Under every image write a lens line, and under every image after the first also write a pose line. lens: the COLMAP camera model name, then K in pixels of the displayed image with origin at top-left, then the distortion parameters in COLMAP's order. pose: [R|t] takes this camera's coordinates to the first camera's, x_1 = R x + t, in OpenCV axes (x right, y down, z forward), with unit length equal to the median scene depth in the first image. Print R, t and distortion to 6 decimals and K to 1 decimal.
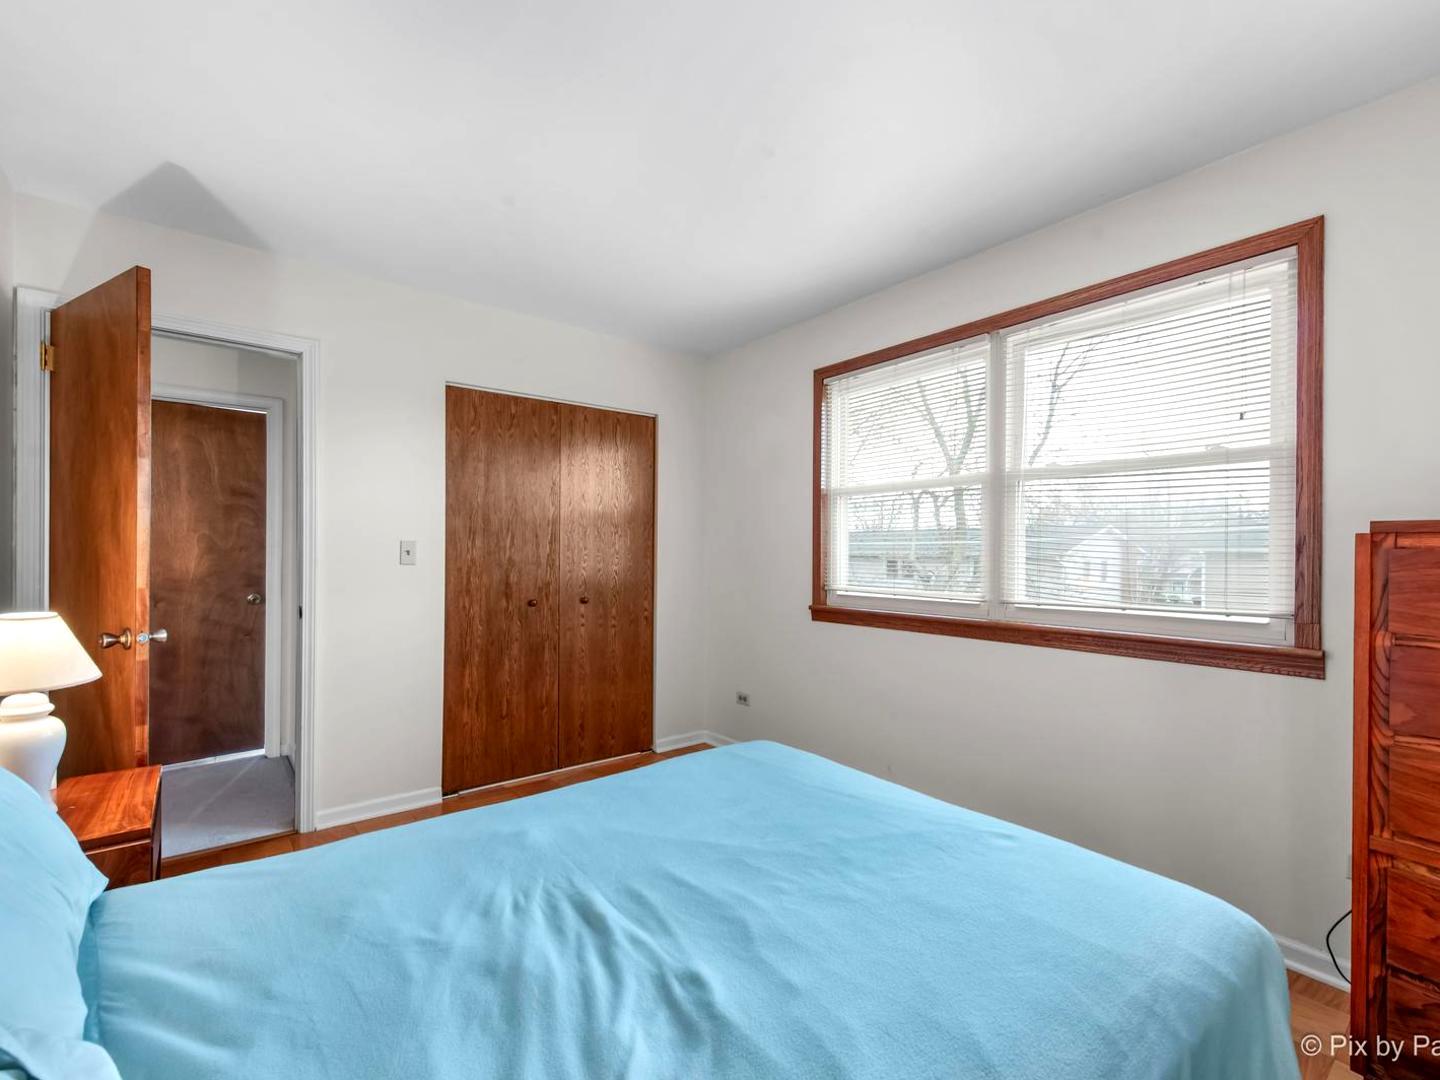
lens RADIAL K [[650.3, 0, 720.0], [0, 650.3, 540.0], [0, 0, 1]] dist [0.002755, 0.000241]
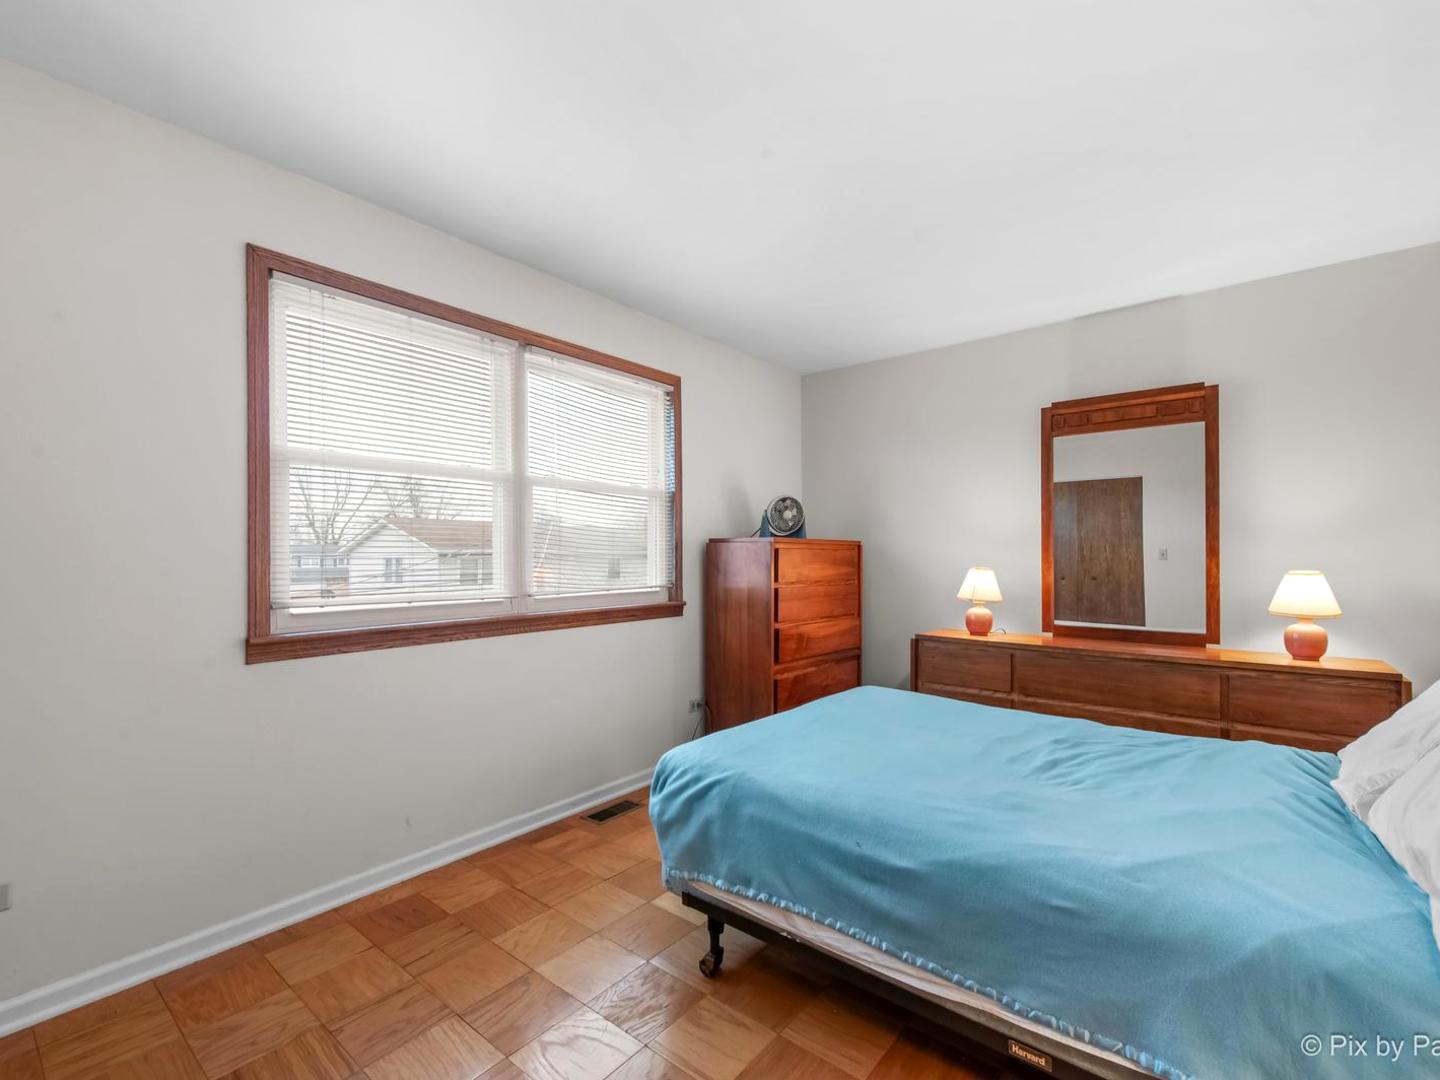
lens RADIAL K [[650.3, 0, 720.0], [0, 650.3, 540.0], [0, 0, 1]] dist [0.002755, 0.000241]
pose [[-0.217860, 0.018277, 0.975809, -0.897742], [-0.021036, 0.999504, -0.023418, 0.026996], [-0.975753, -0.025629, -0.217367, 1.191256]]
